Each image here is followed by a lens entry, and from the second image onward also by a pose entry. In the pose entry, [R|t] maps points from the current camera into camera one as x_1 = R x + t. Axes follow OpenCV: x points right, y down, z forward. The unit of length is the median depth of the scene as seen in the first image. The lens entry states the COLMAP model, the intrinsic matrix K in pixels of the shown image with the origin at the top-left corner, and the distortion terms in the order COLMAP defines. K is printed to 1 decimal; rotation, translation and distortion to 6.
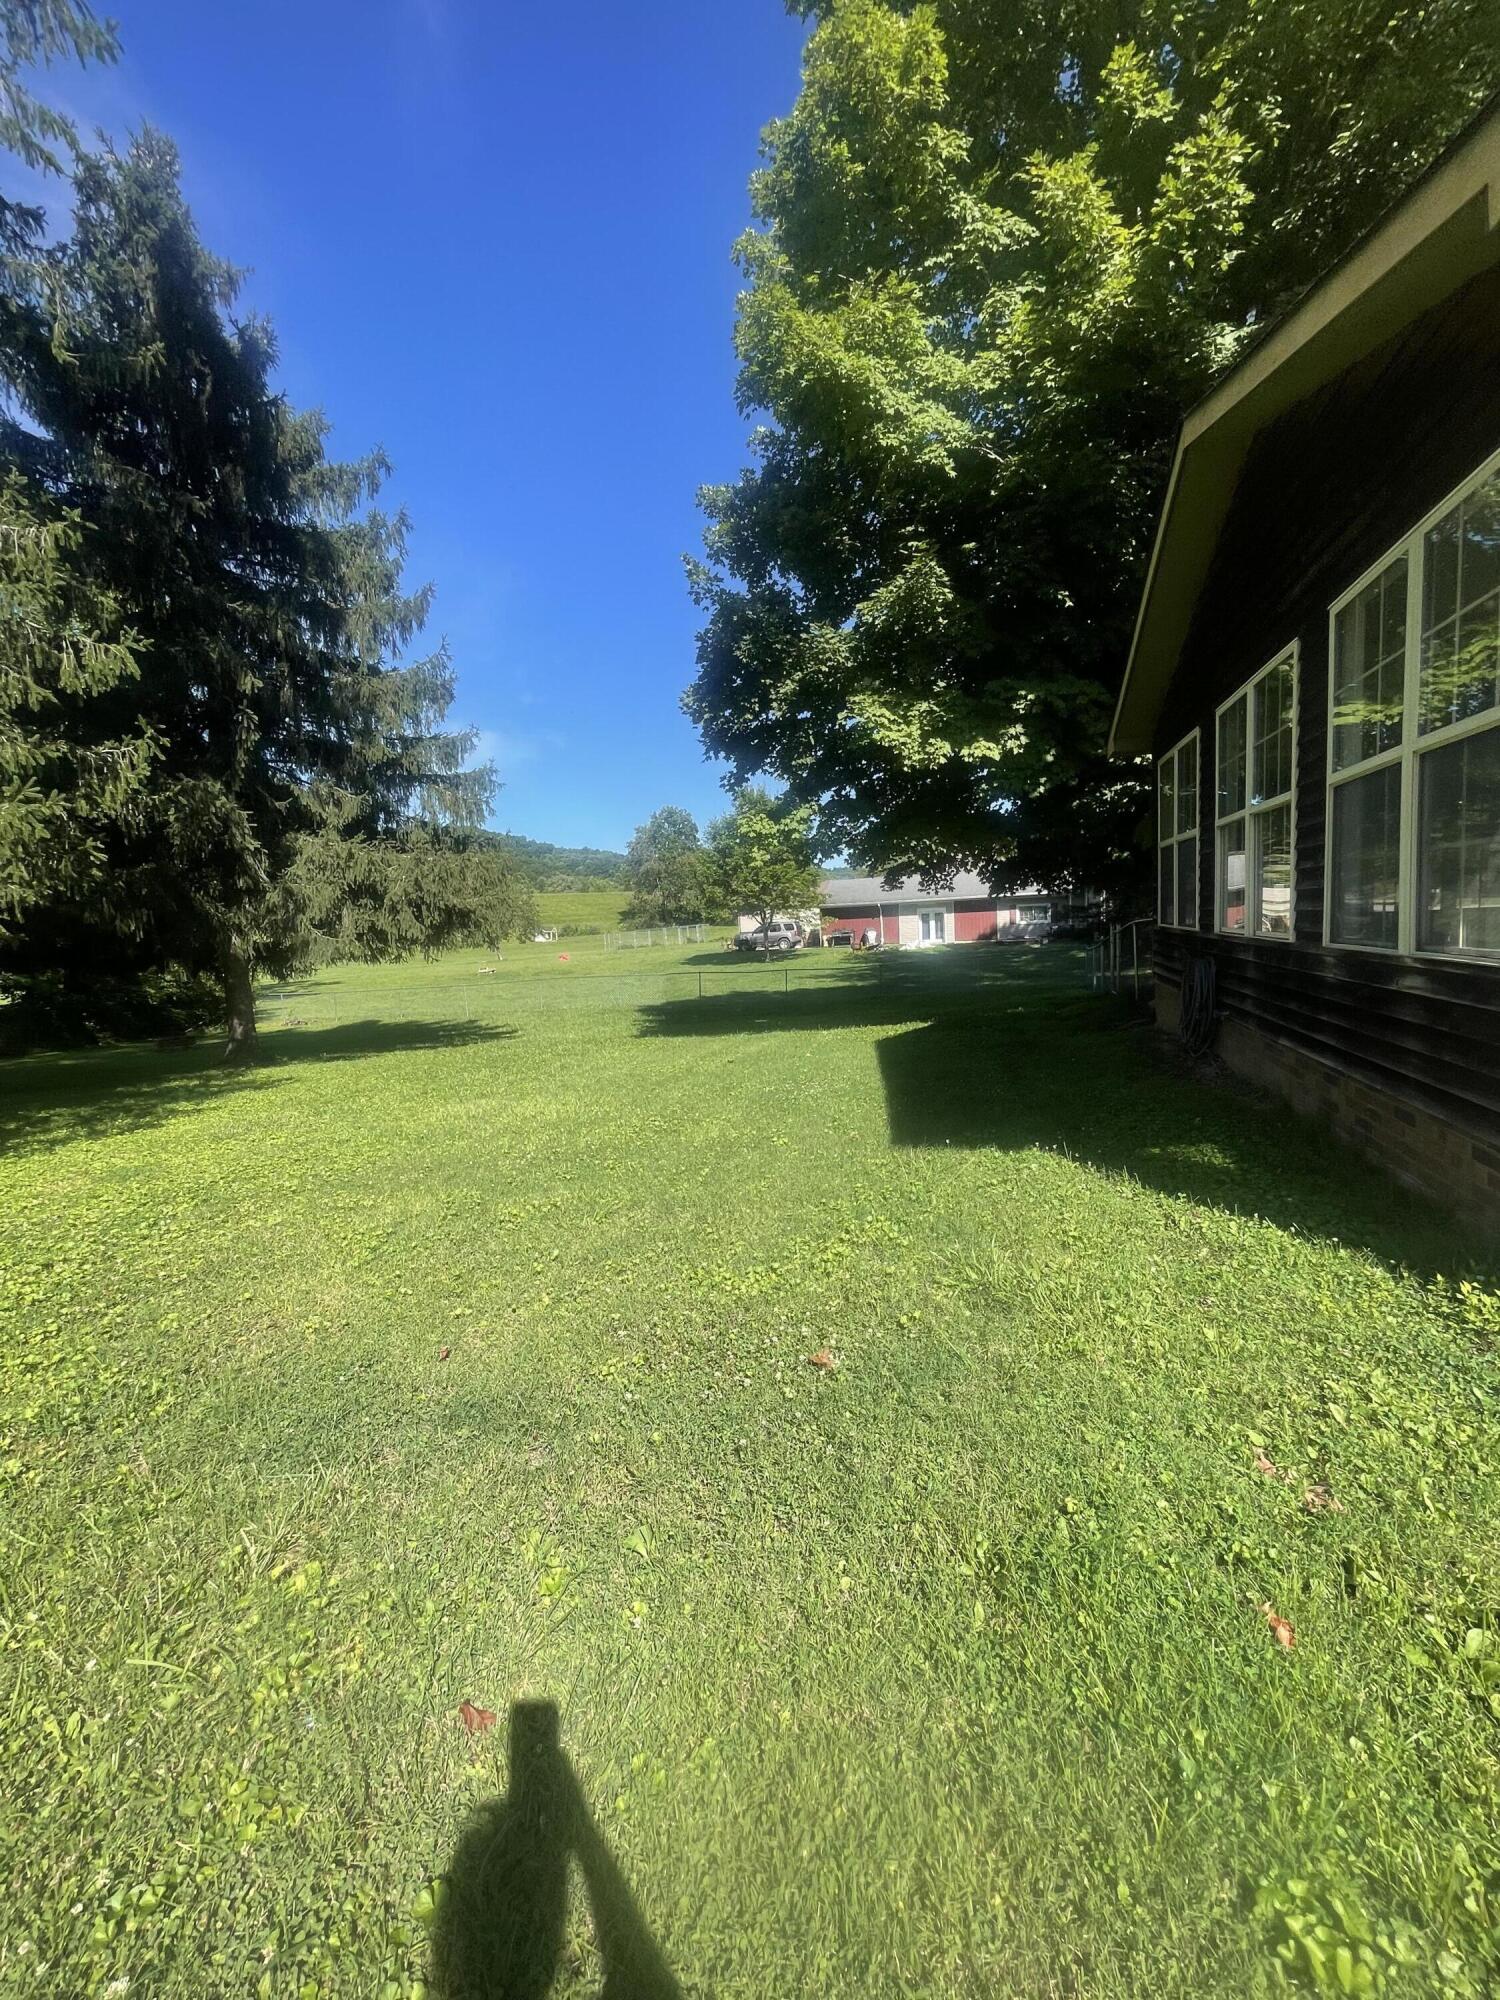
lens RADIAL K [[811.8, 0, 743.1], [0, 811.8, 986.8], [0, 0, 1]] dist [-0.006619, 0.000440]
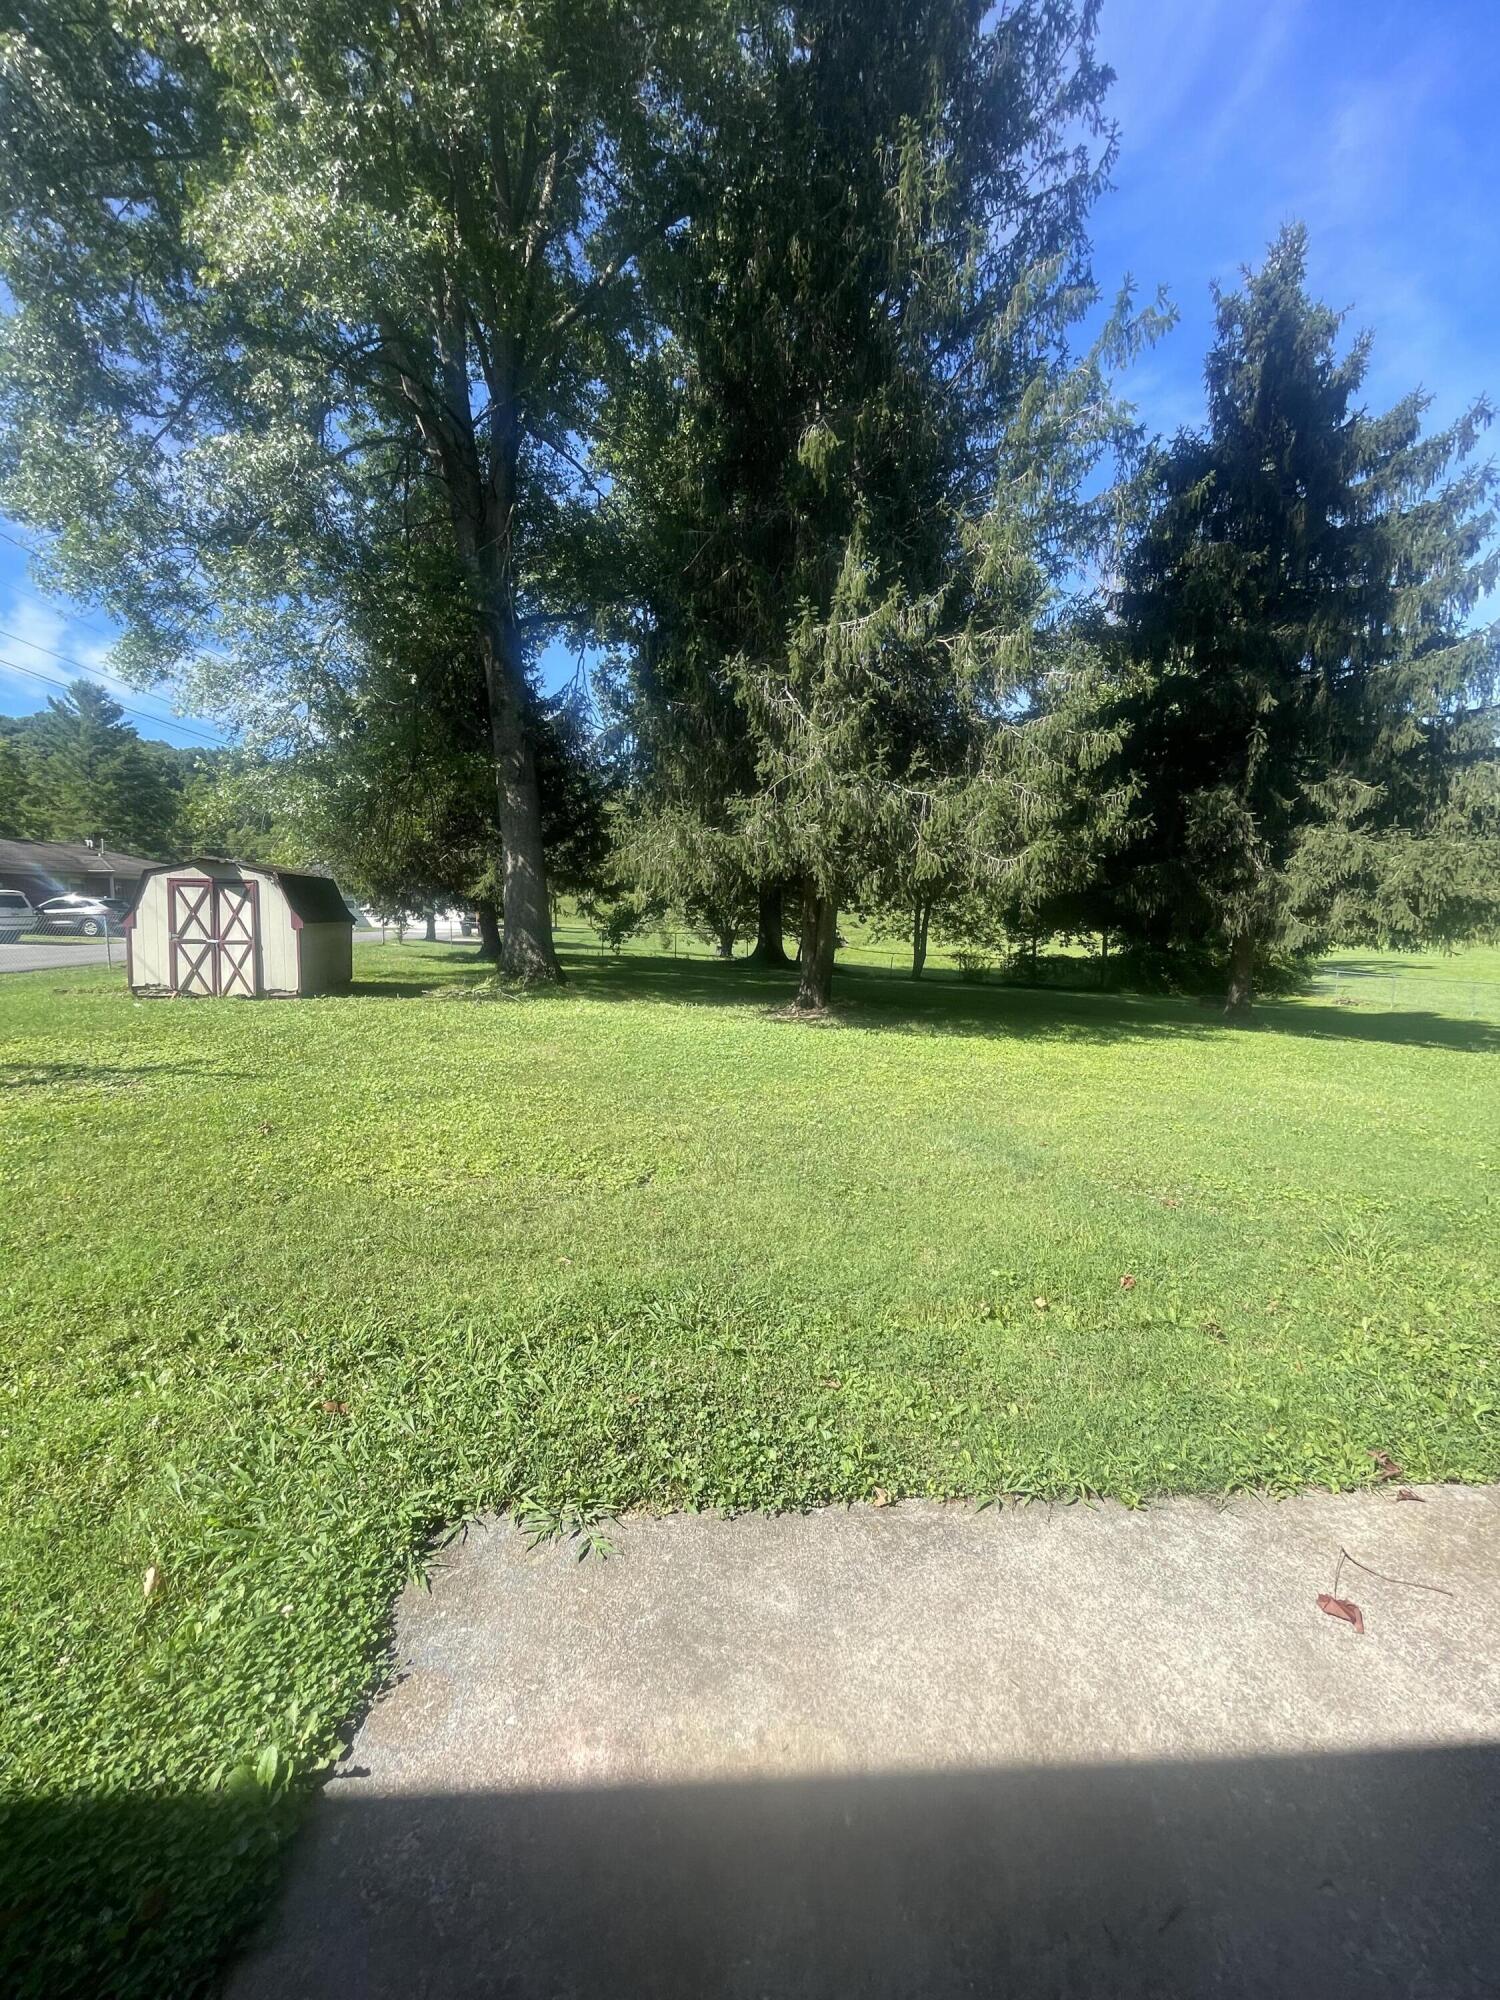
lens RADIAL K [[811.8, 0, 743.1], [0, 811.8, 986.8], [0, 0, 1]] dist [-0.006619, 0.000440]
pose [[0.342067, 0.139693, -0.929234, 0.238592], [-0.102023, 0.988564, 0.111055, -0.019228], [0.934121, 0.056815, 0.352407, -0.085401]]
